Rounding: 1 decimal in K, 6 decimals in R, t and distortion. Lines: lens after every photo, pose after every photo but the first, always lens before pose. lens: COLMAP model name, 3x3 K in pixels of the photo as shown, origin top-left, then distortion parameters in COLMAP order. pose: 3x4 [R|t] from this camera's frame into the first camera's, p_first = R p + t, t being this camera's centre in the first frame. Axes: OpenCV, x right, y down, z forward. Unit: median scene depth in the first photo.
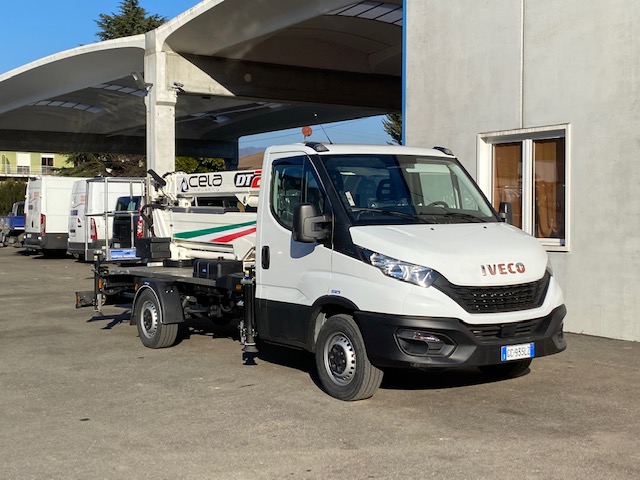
lens RADIAL K [[917.6, 0, 319.5], [0, 917.6, 235.3], [0, 0, 1]] dist [0.193915, 0.000000]
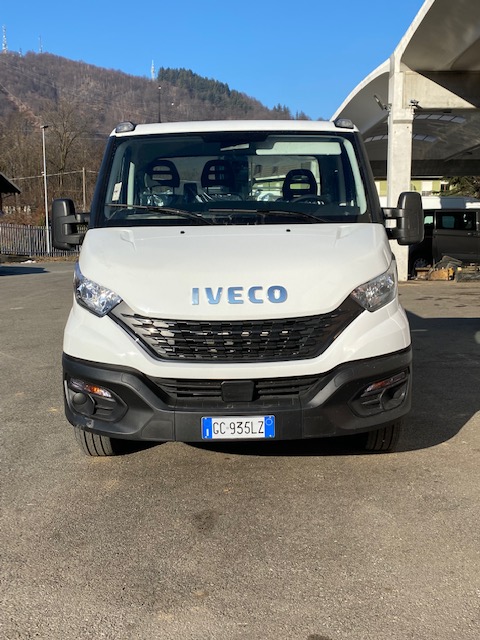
lens RADIAL K [[705.2, 0, 240.0], [0, 705.2, 326.0], [0, 0, 1]] dist [0.003344, 0.000000]
pose [[0.821346, 0.072050, -0.565862, 0.160243], [-0.008100, 0.993364, 0.114726, 0.000815], [0.570373, -0.089646, 0.816479, 0.205875]]
